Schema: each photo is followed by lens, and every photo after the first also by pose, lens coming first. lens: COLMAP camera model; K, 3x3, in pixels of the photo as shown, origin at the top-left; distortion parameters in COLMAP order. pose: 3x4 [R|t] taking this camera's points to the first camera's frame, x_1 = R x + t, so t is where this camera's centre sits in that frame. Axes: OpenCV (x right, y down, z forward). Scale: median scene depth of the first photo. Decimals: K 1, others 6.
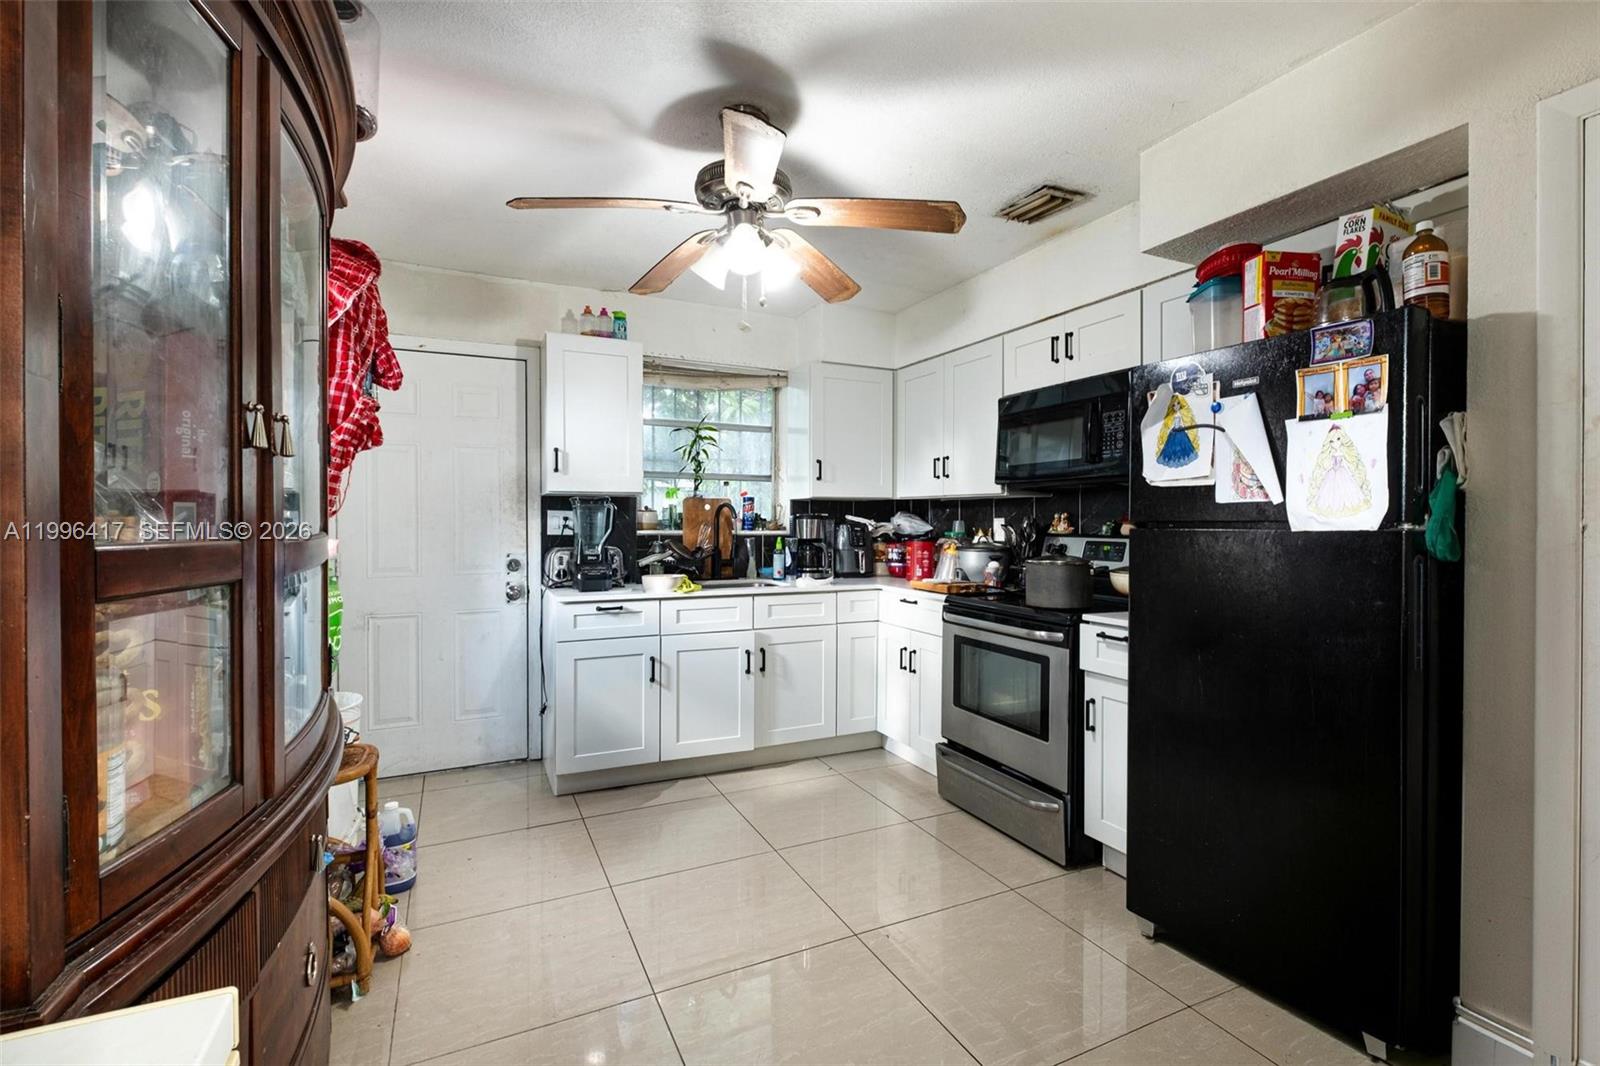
lens RADIAL K [[698.2, 0, 812.1], [0, 698.2, 527.7], [0, 0, 1]] dist [-0.002846, -0.000965]
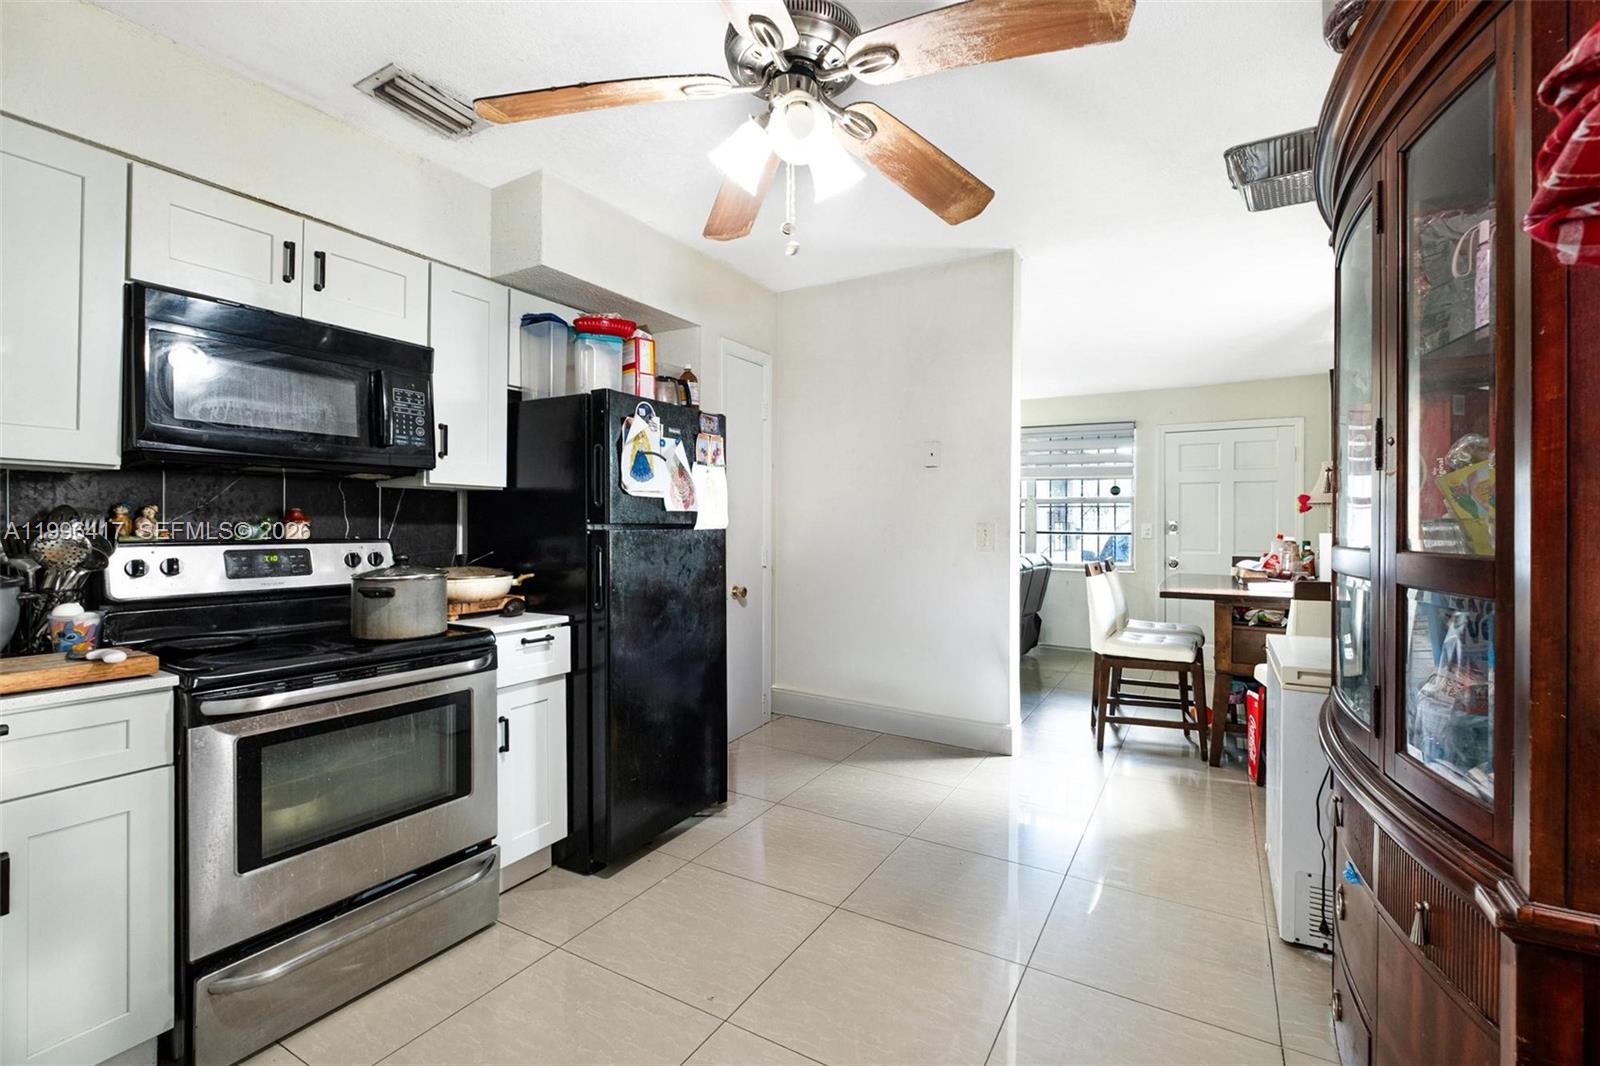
lens RADIAL K [[698.2, 0, 812.1], [0, 698.2, 527.7], [0, 0, 1]] dist [-0.002846, -0.000965]
pose [[-0.546383, -0.012051, 0.837448, -0.750161], [-0.001831, 0.999911, 0.013194, -0.019692], [-0.837533, 0.005676, -0.546357, 1.481175]]
